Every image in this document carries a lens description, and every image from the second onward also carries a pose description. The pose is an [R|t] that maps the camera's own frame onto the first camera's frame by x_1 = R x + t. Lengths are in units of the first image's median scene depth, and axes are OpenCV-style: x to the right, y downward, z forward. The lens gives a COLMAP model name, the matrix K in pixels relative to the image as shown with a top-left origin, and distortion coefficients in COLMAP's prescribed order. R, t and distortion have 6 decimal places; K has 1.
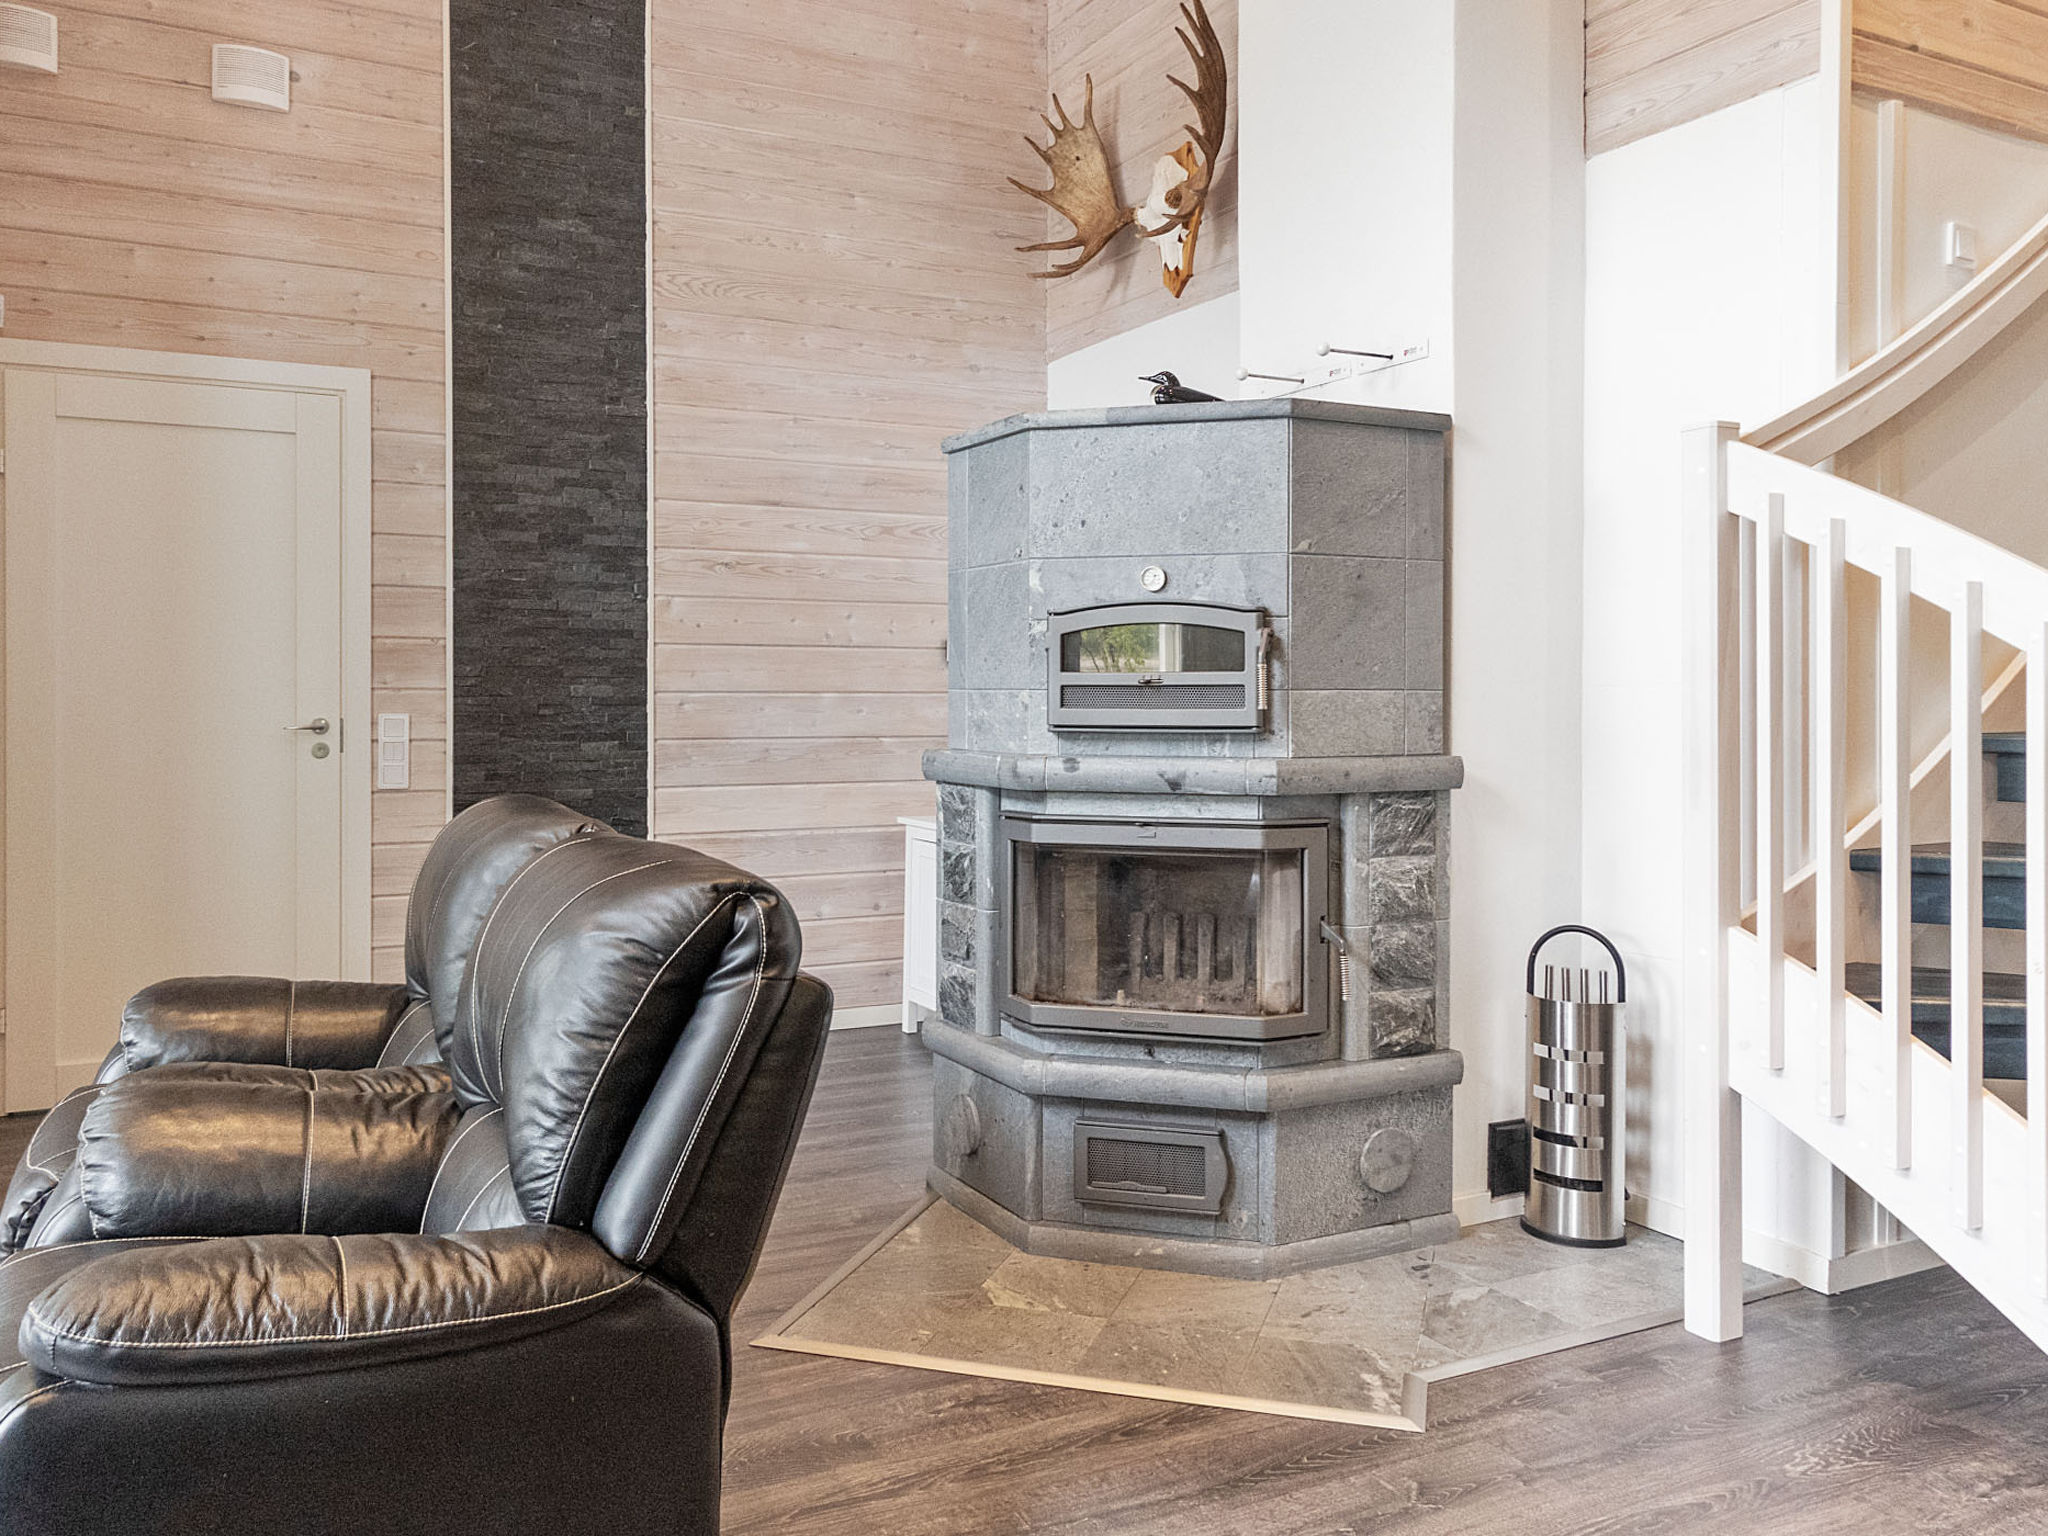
lens RADIAL K [[1618.0, 0, 1093.9], [0, 1618.0, 706.0], [0, 0, 1]] dist [0.011770, -0.001274]
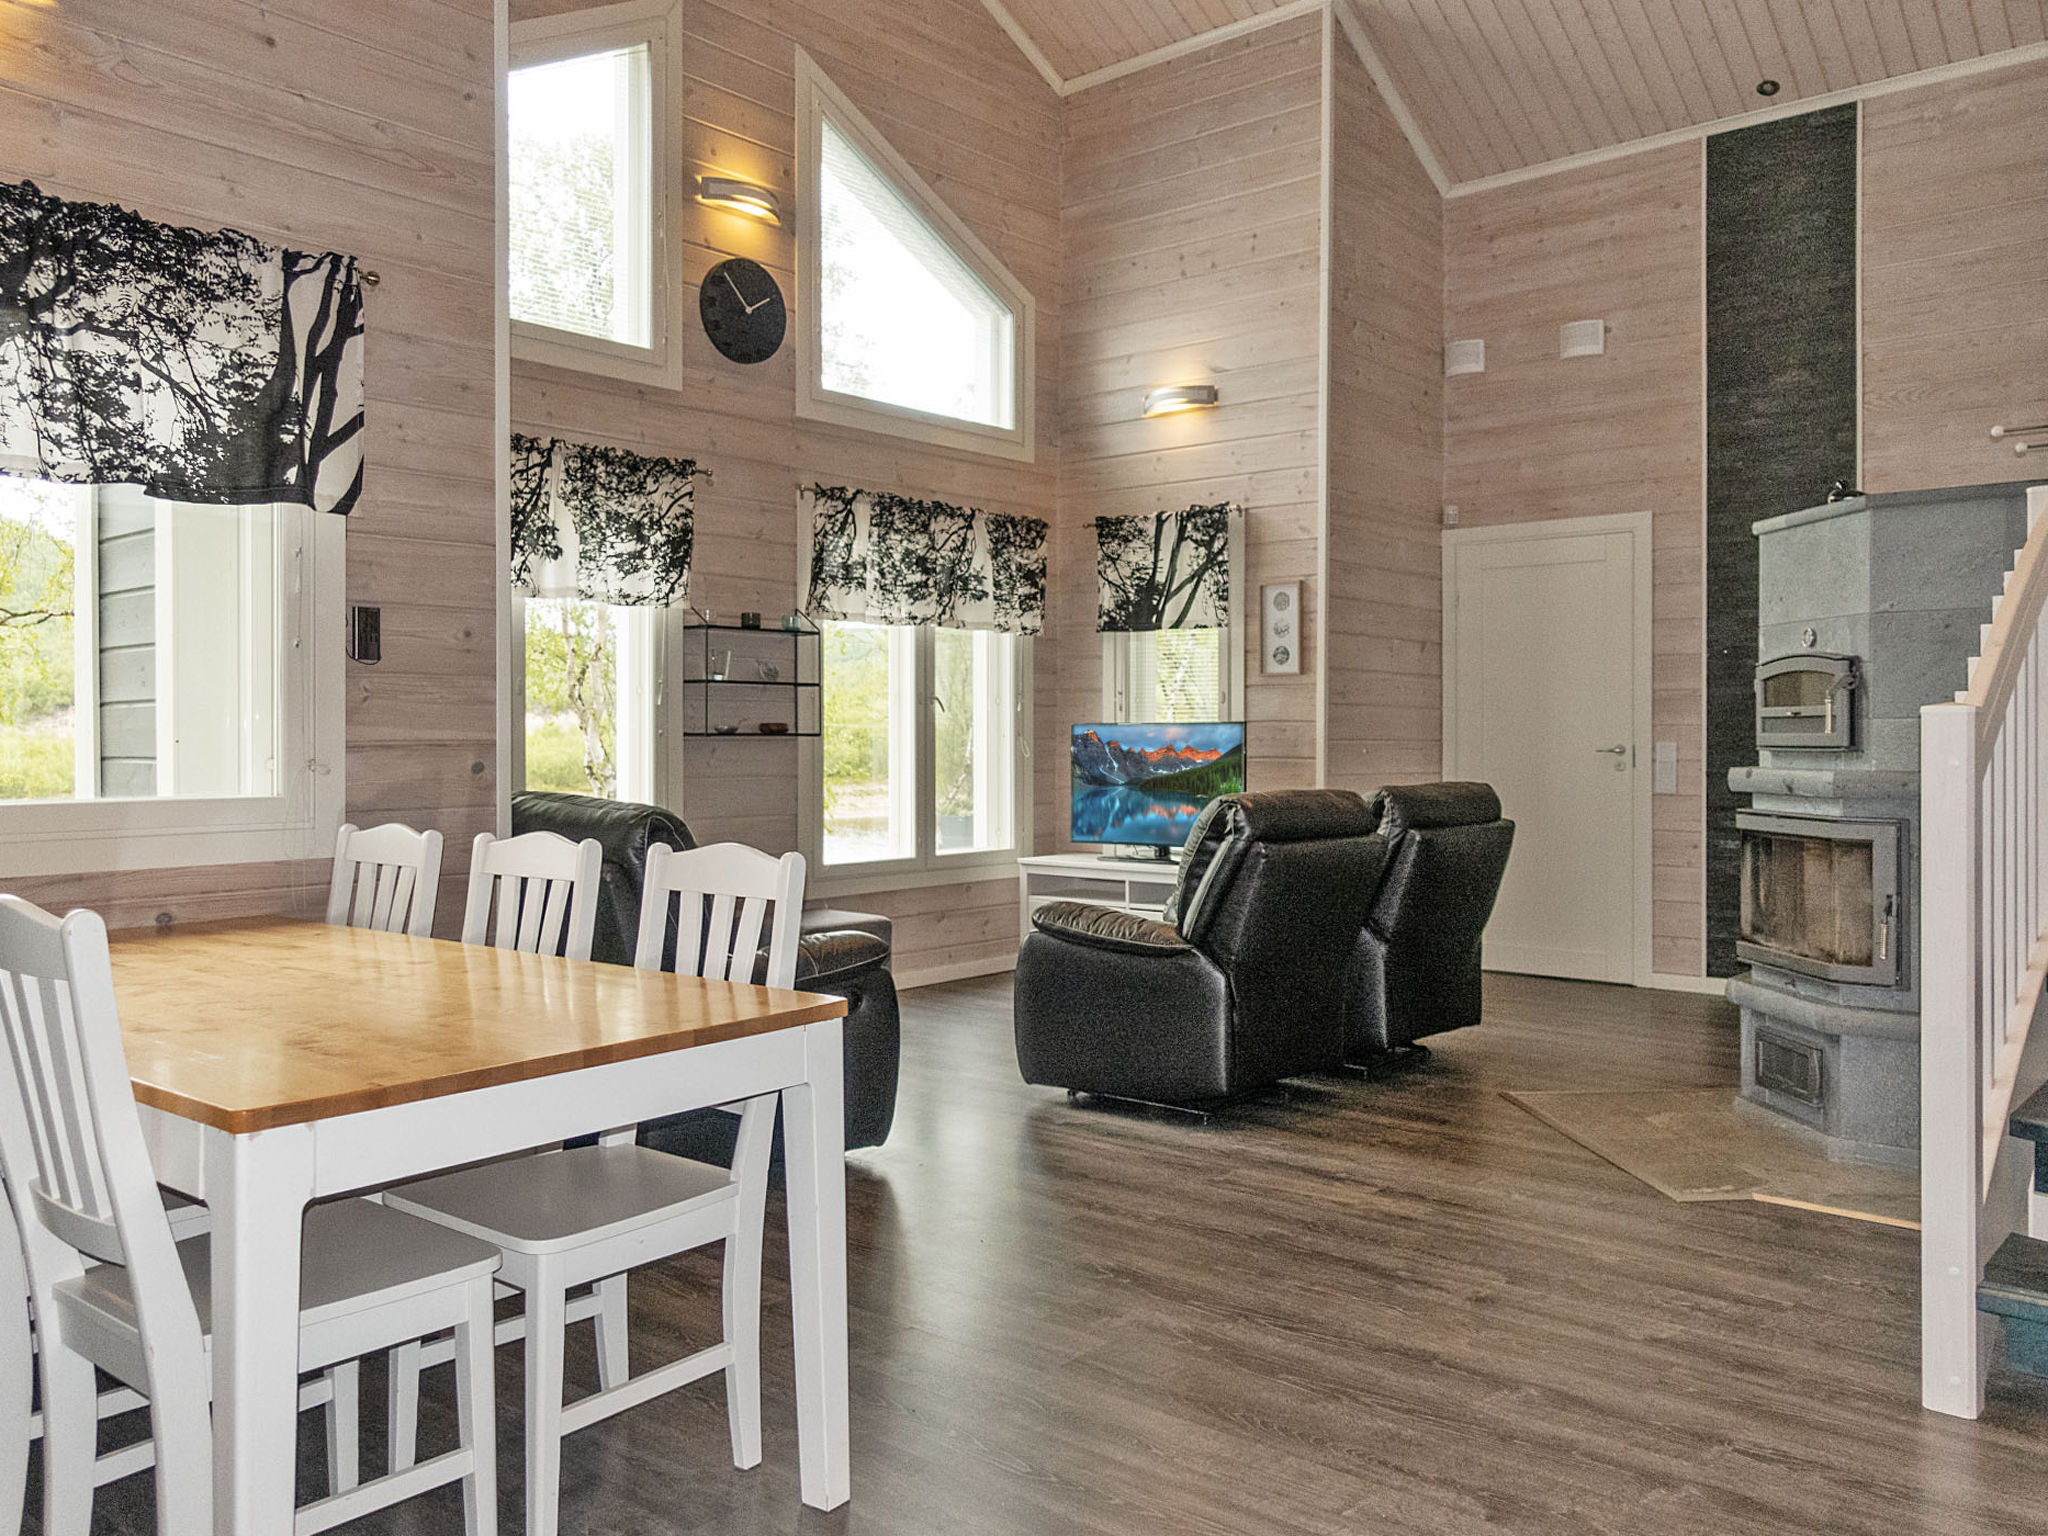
lens RADIAL K [[1618.0, 0, 1059.2], [0, 1618.0, 745.2], [0, 0, 1]] dist [0.011770, -0.001274]
pose [[0.380425, 0.003688, -0.924805, 0.789280], [-0.006607, 0.999977, 0.001270, 0.010211], [0.924788, 0.005627, 0.380440, -0.072224]]
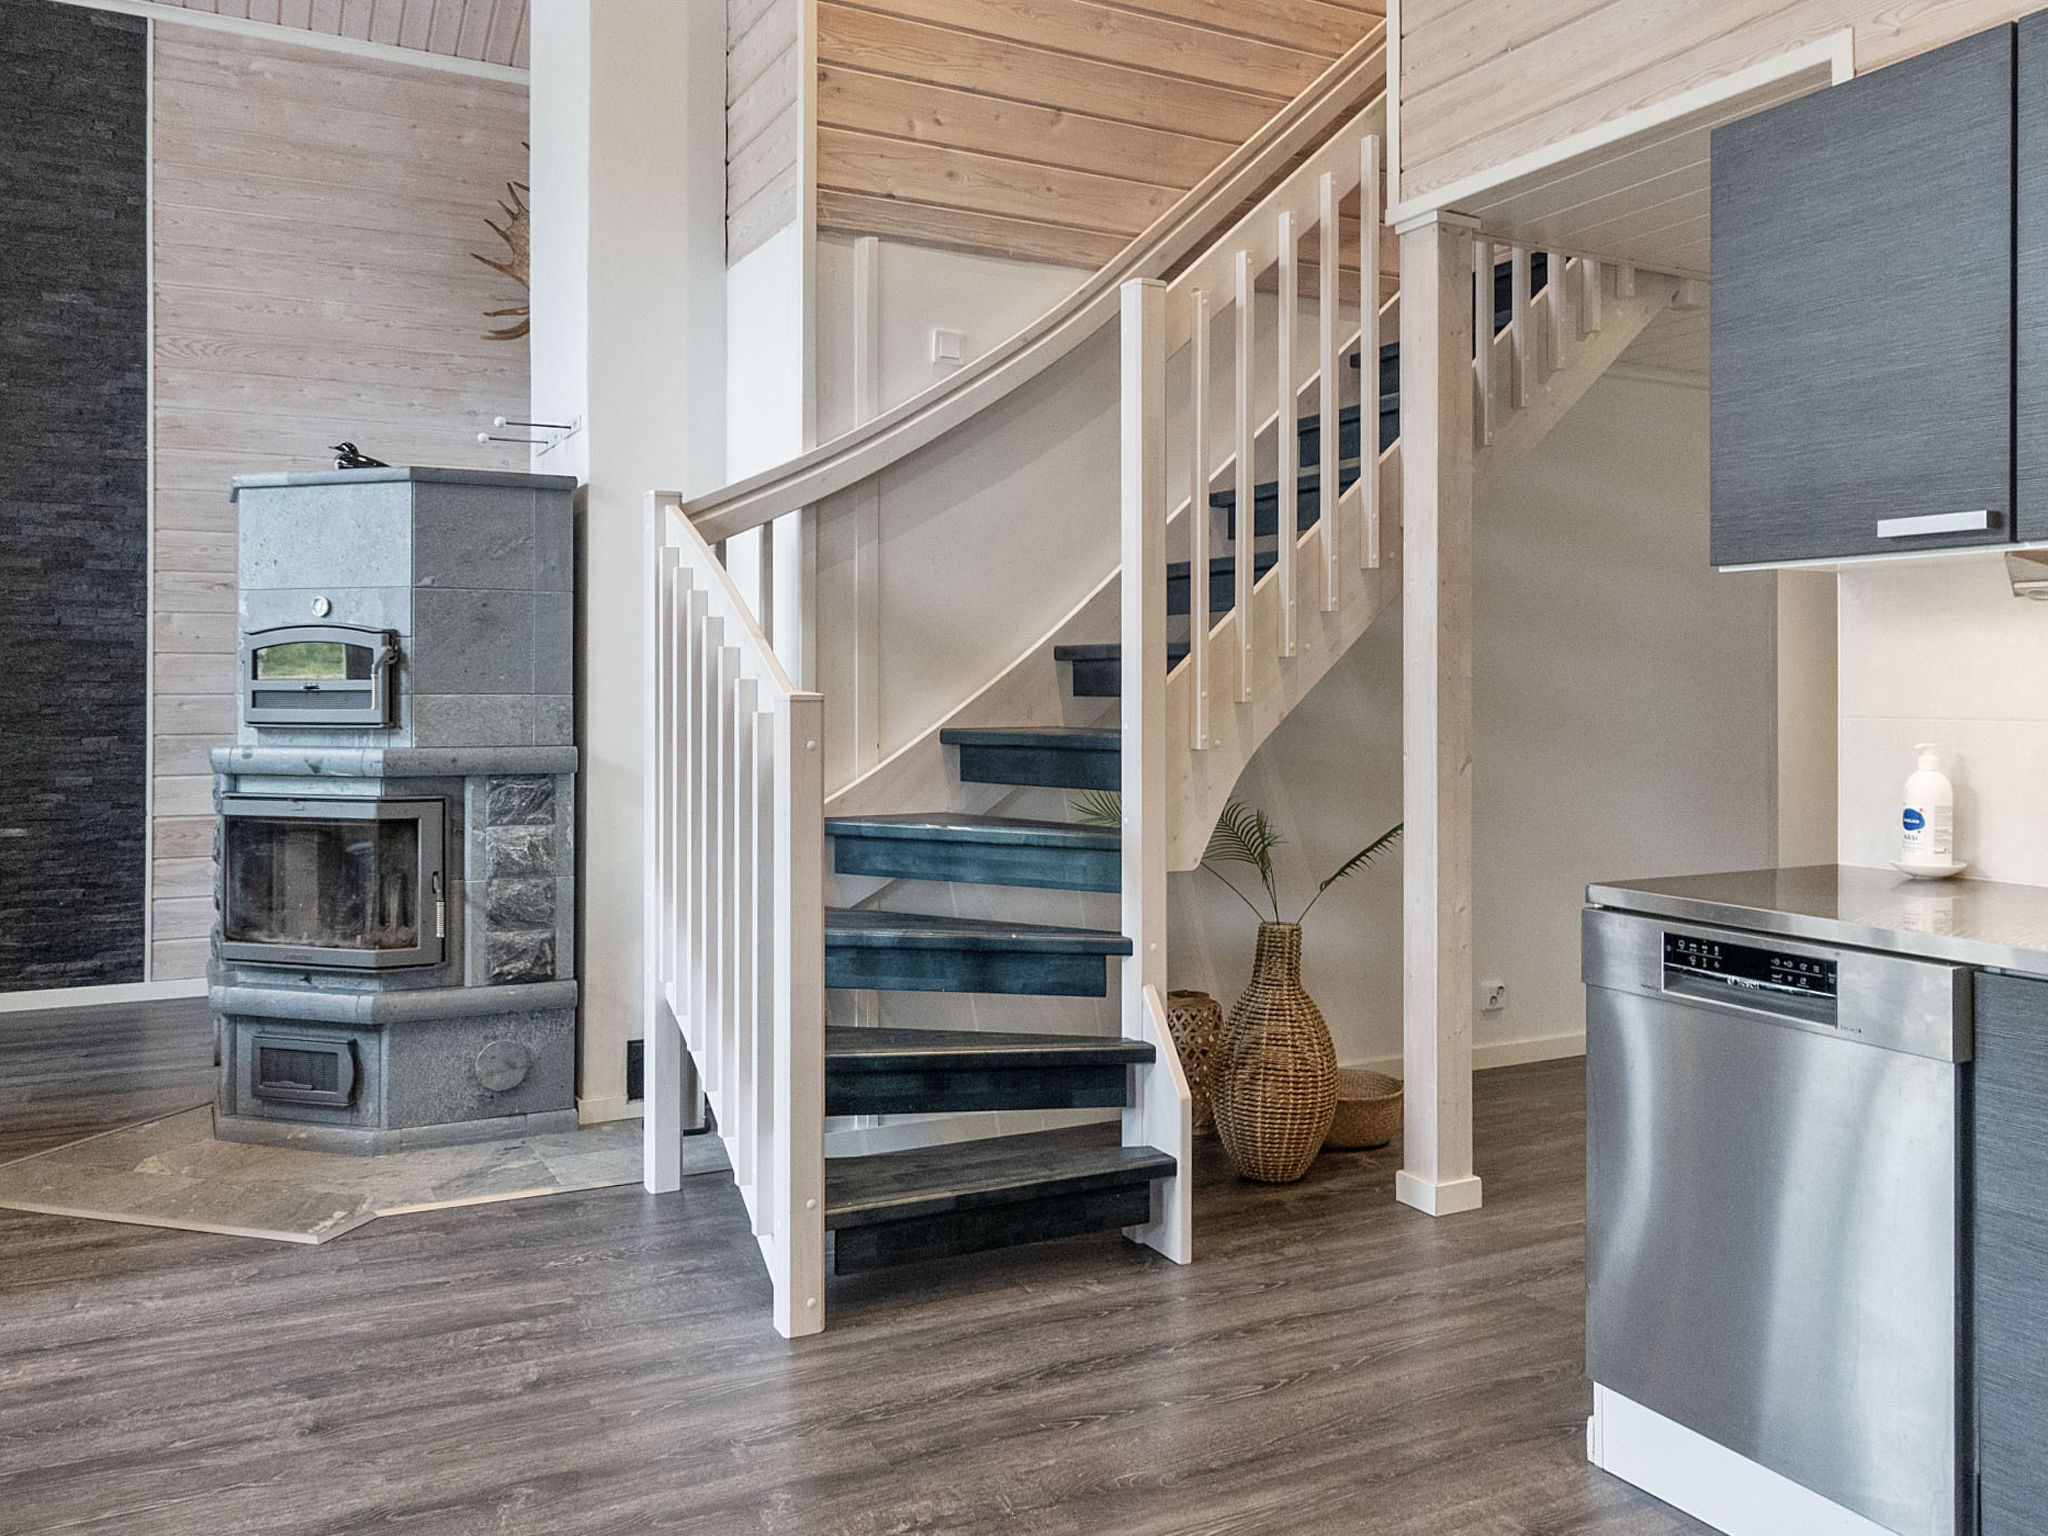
lens RADIAL K [[1618.0, 0, 1069.4], [0, 1618.0, 684.5], [0, 0, 1]] dist [0.011770, -0.001274]
pose [[0.999986, -0.000285, -0.005349, 0.472505], [0.000219, 0.999925, -0.012268, -0.001425], [0.005352, 0.012267, 0.999910, -0.201472]]
